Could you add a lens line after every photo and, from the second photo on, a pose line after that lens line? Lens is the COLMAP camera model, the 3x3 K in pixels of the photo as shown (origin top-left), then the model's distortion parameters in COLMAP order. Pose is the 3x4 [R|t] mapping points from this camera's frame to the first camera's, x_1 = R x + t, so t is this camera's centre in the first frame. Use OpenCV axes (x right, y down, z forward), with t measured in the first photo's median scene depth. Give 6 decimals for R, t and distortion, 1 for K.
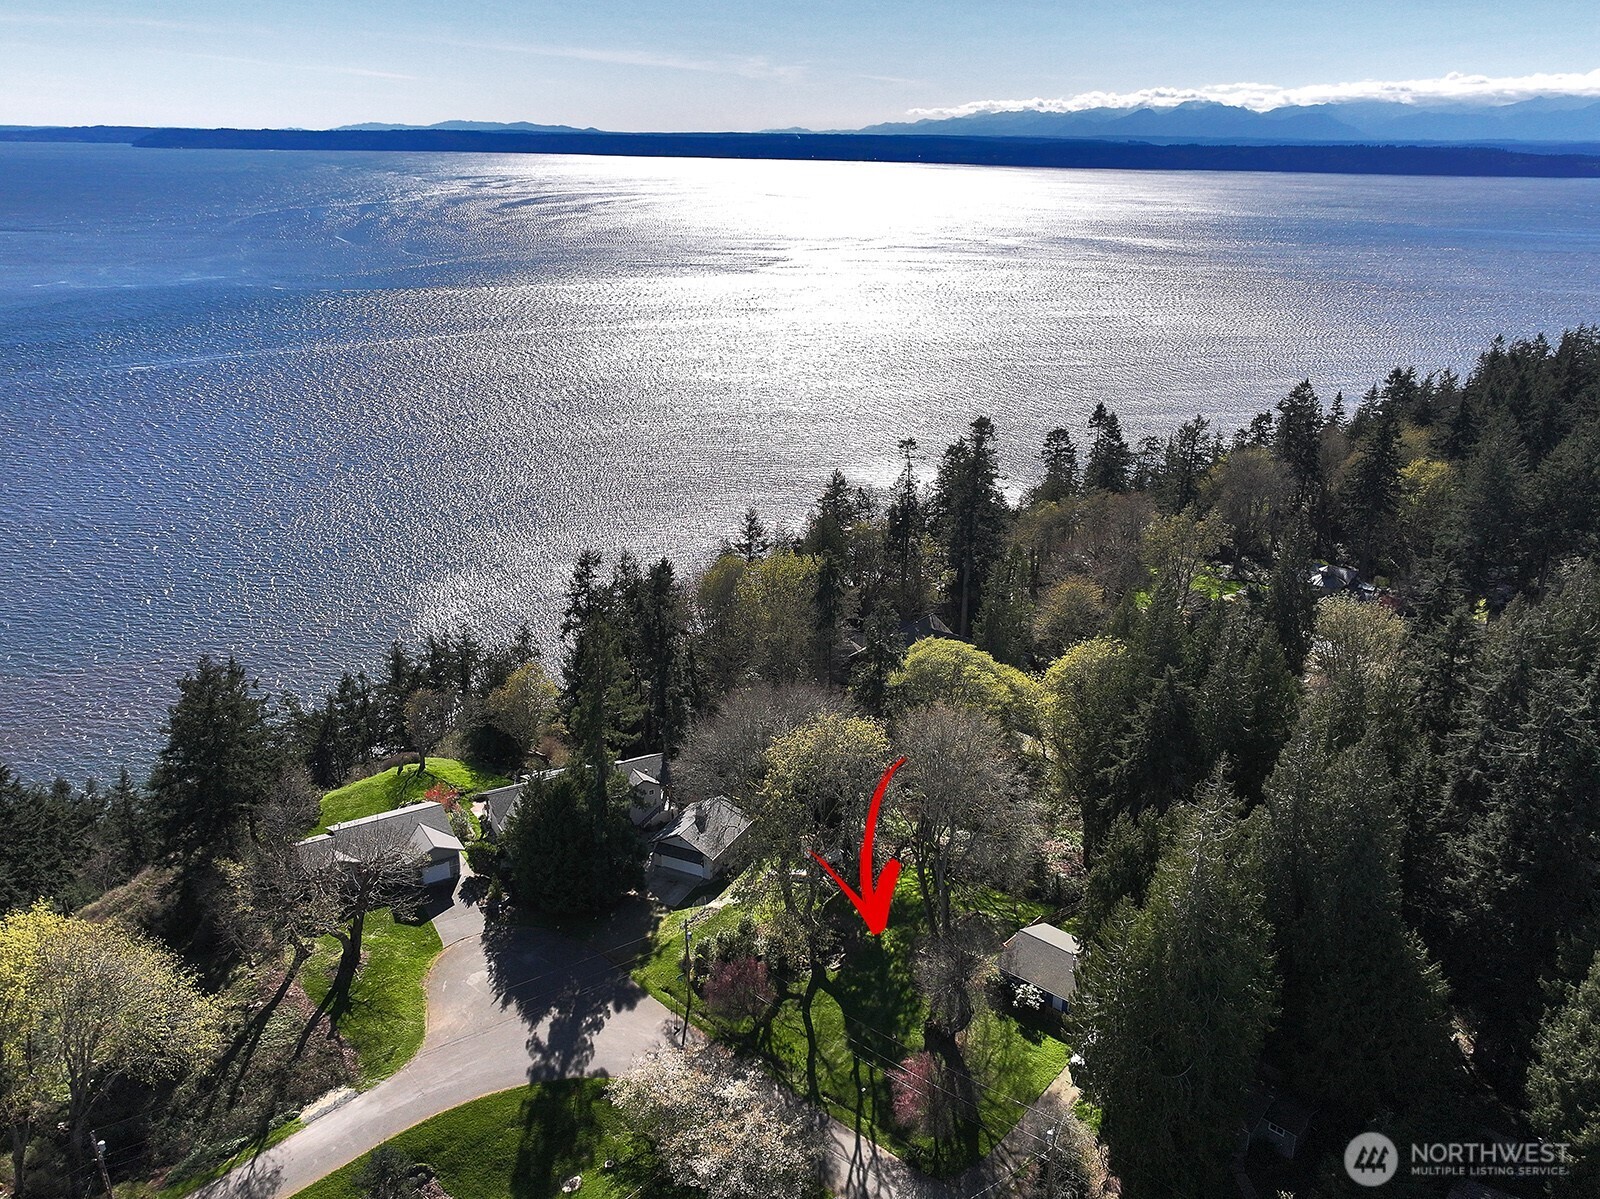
lens RADIAL K [[1285.1, 0, 800.0], [0, 1285.1, 599.5], [0, 0, 1]] dist [0.008148, -0.001170]
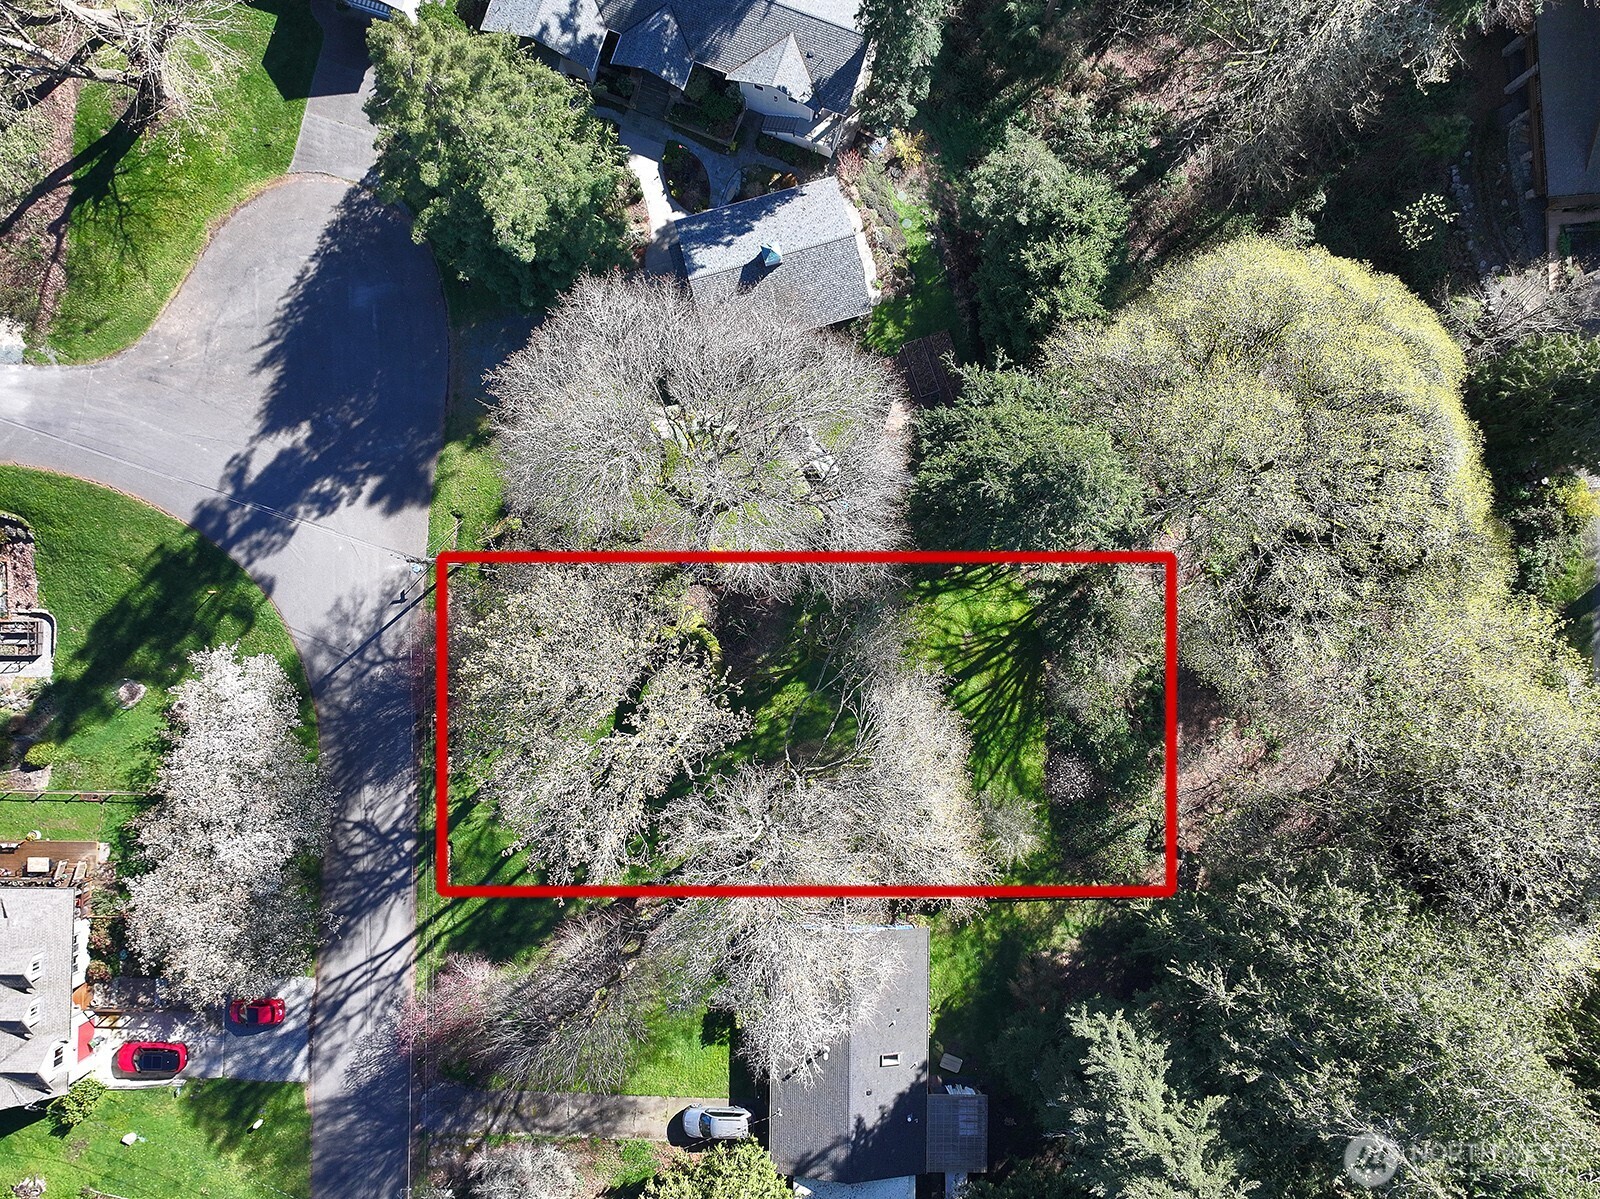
lens RADIAL K [[1285.1, 0, 800.0], [0, 1285.1, 599.5], [0, 0, 1]] dist [0.008148, -0.001170]
pose [[0.654901, 0.755426, -0.020855, 0.054424], [-0.253360, 0.245476, 0.935708, -0.344193], [0.711978, -0.607513, 0.352157, 0.909746]]
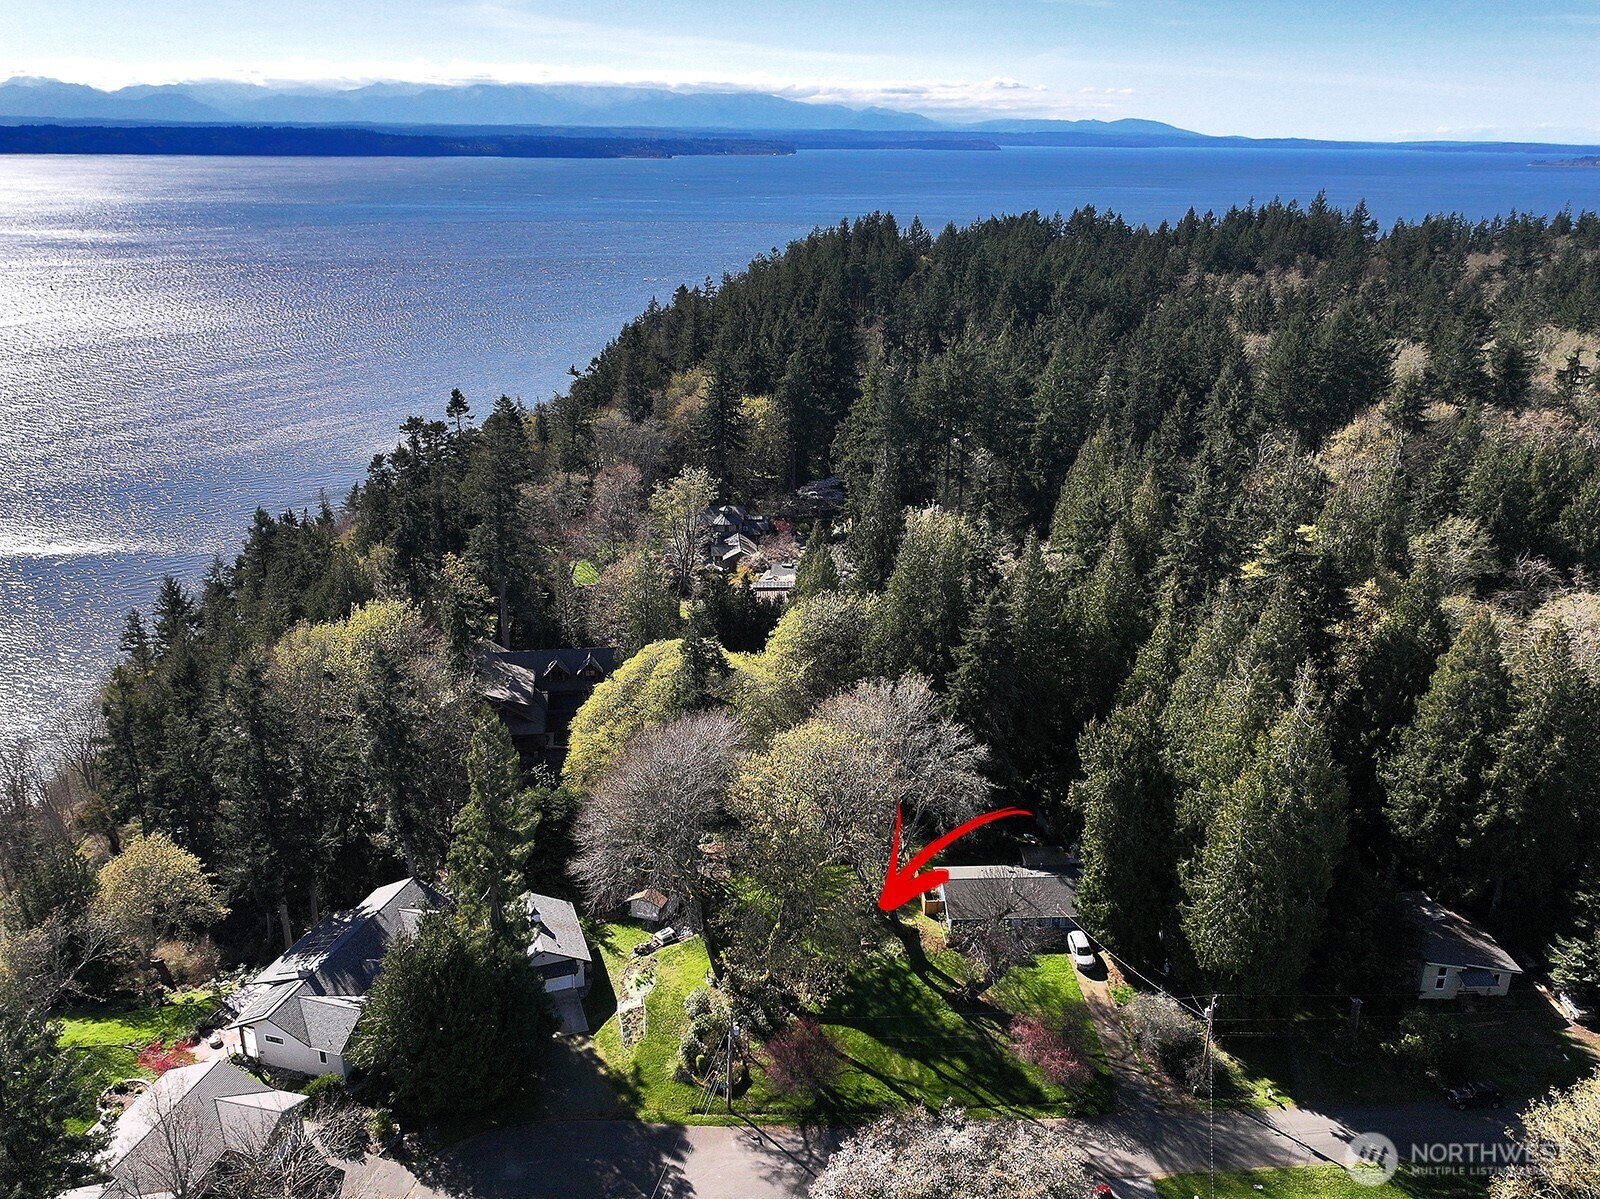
lens RADIAL K [[1285.1, 0, 800.0], [0, 1285.1, 599.5], [0, 0, 1]] dist [0.008148, -0.001170]
pose [[0.705886, -0.245291, 0.664498, -0.554031], [0.237035, 0.965840, 0.104729, -0.093757], [-0.667487, 0.083583, 0.739916, 0.319908]]
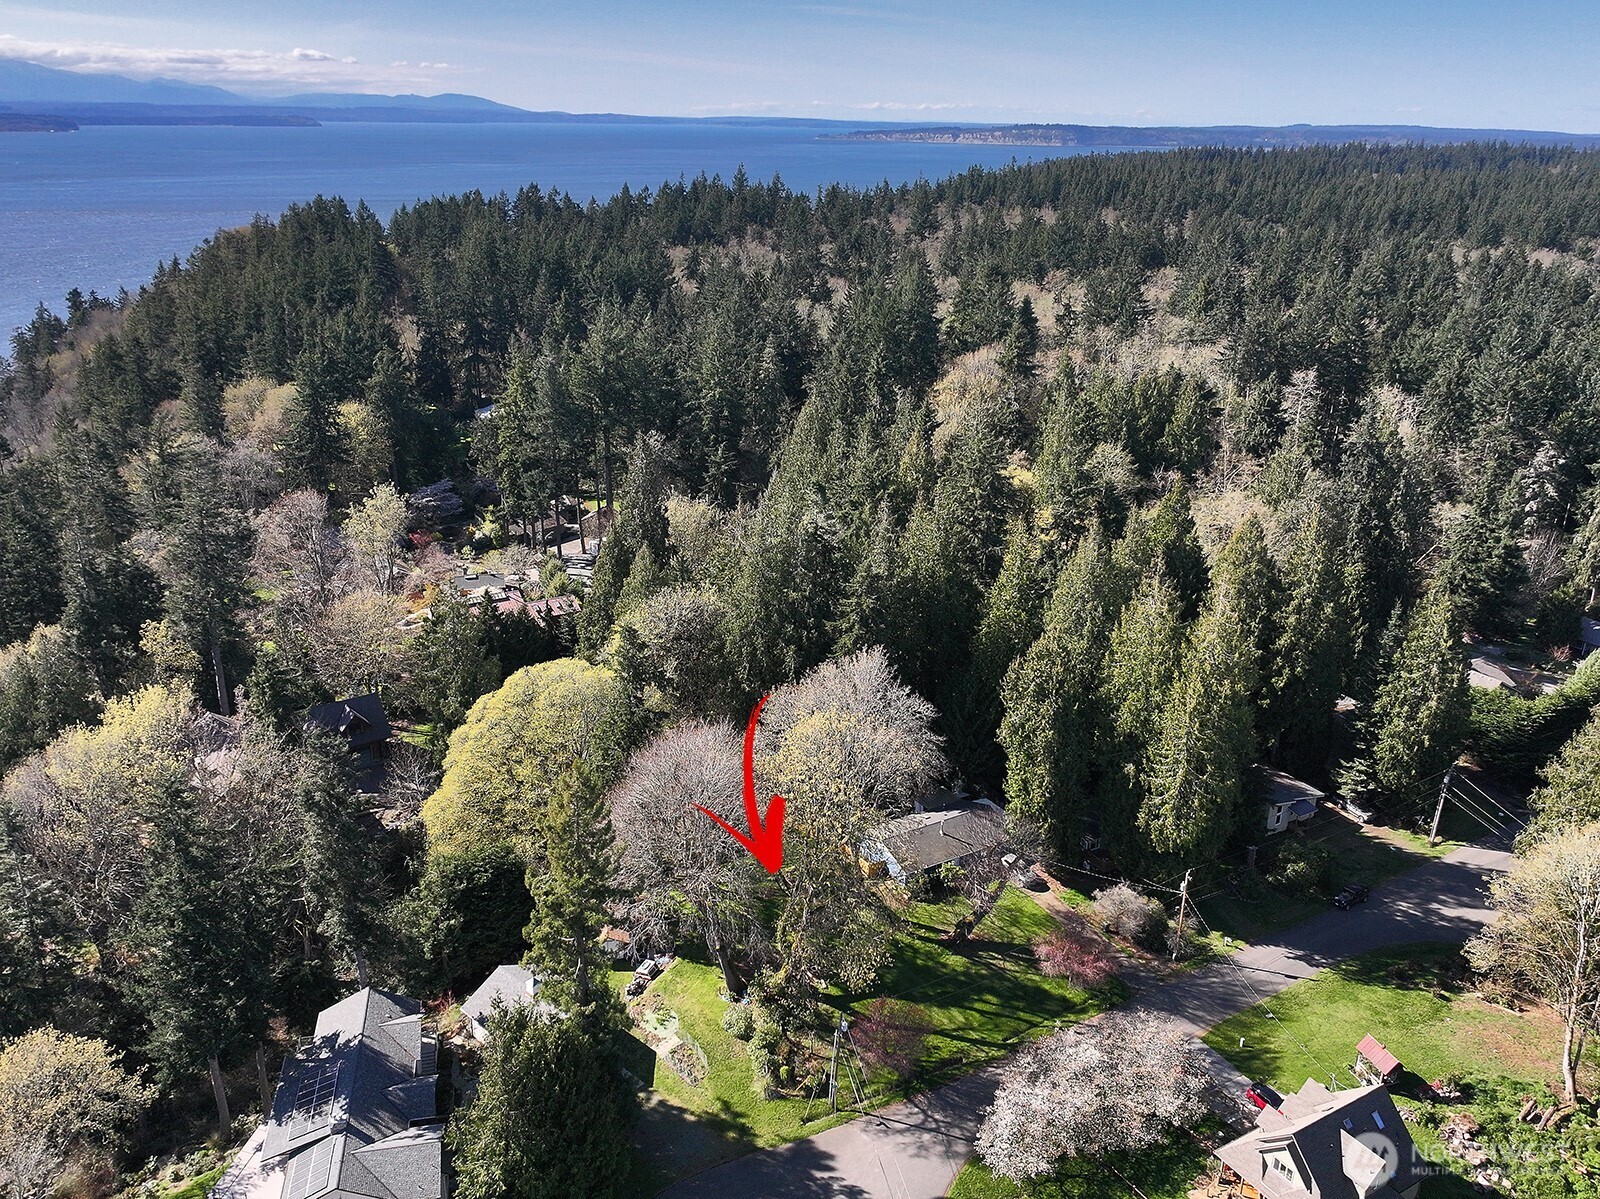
lens RADIAL K [[1285.1, 0, 800.0], [0, 1285.1, 599.5], [0, 0, 1]] dist [0.008148, -0.001170]
pose [[0.296012, -0.343580, 0.891252, -0.756215], [0.315599, 0.915846, 0.248241, -0.217163], [-0.901540, 0.207796, 0.379535, 0.648961]]
